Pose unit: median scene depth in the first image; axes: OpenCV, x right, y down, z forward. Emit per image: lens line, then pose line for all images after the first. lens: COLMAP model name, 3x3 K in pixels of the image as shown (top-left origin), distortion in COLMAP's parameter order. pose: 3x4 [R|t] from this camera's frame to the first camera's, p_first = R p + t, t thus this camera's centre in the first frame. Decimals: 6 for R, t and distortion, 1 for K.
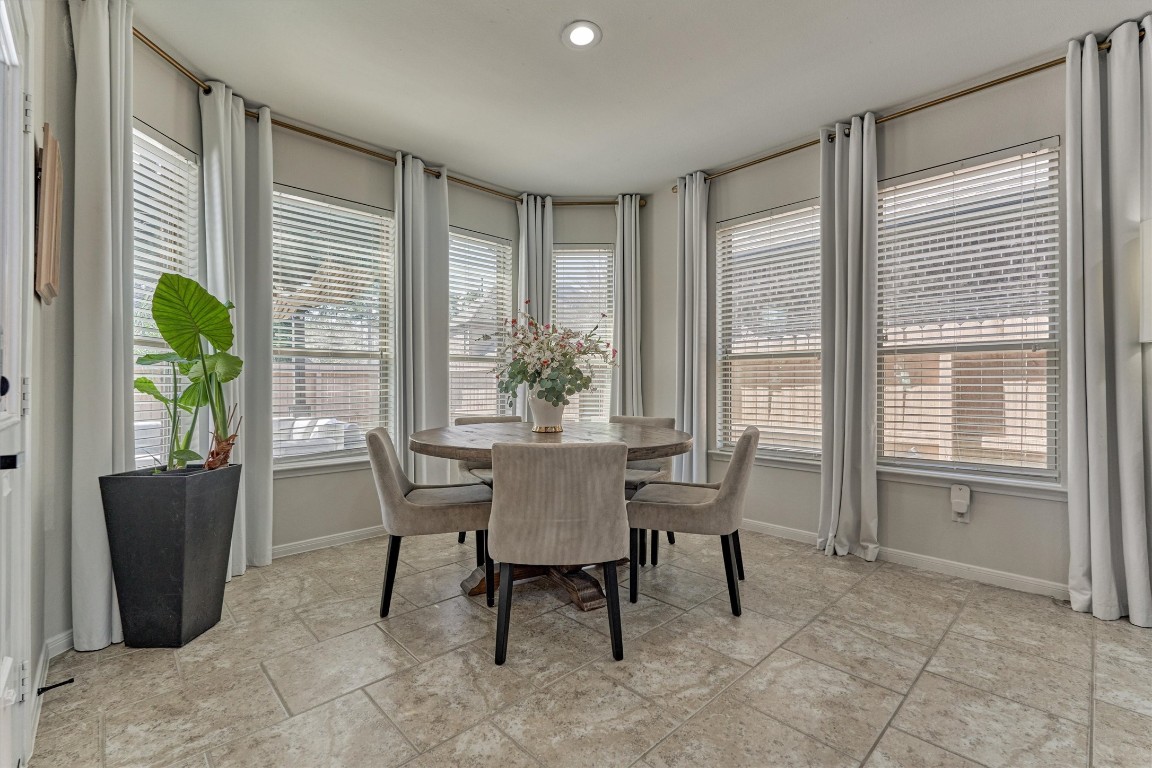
lens RADIAL K [[507.7, 0, 576.0], [0, 507.7, 384.0], [0, 0, 1]] dist [-0.000064, -0.000102]
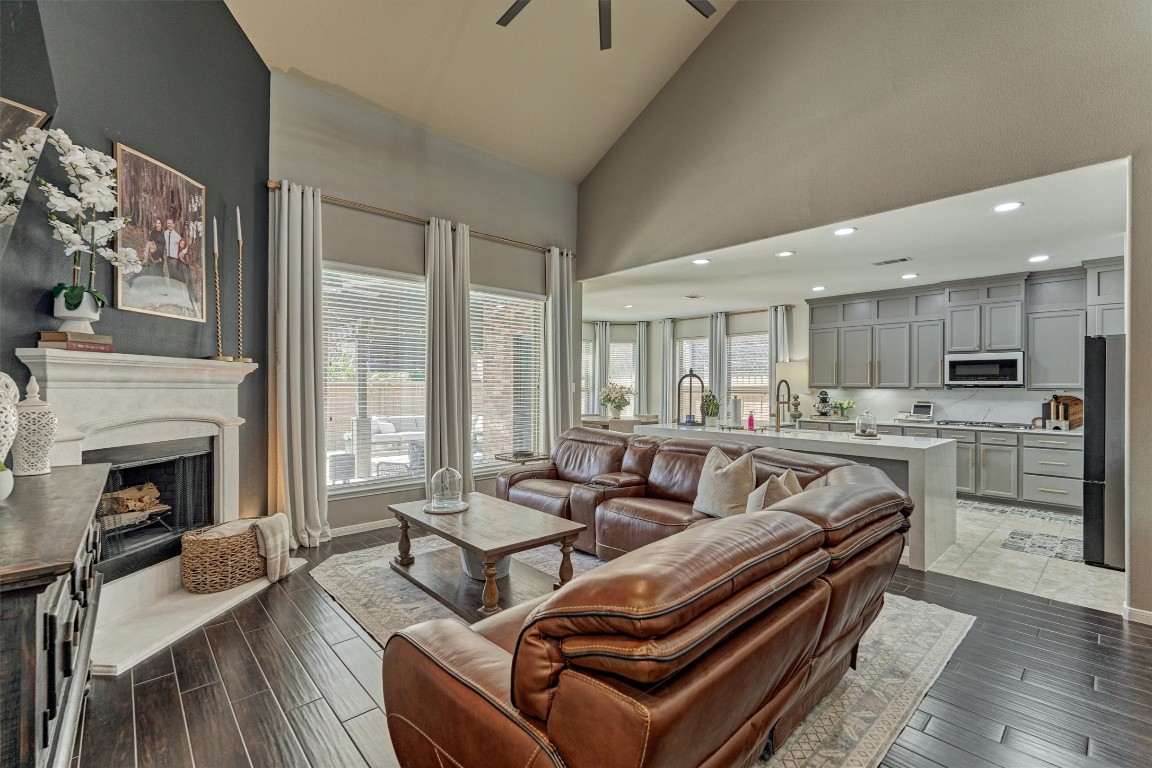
lens RADIAL K [[507.7, 0, 576.0], [0, 507.7, 384.0], [0, 0, 1]] dist [-0.000064, -0.000102]
pose [[0.999609, 0.007022, -0.027057, -0.158434], [-0.007169, 0.999960, -0.005363, -0.073368], [0.027018, 0.005555, 0.999620, -1.590080]]
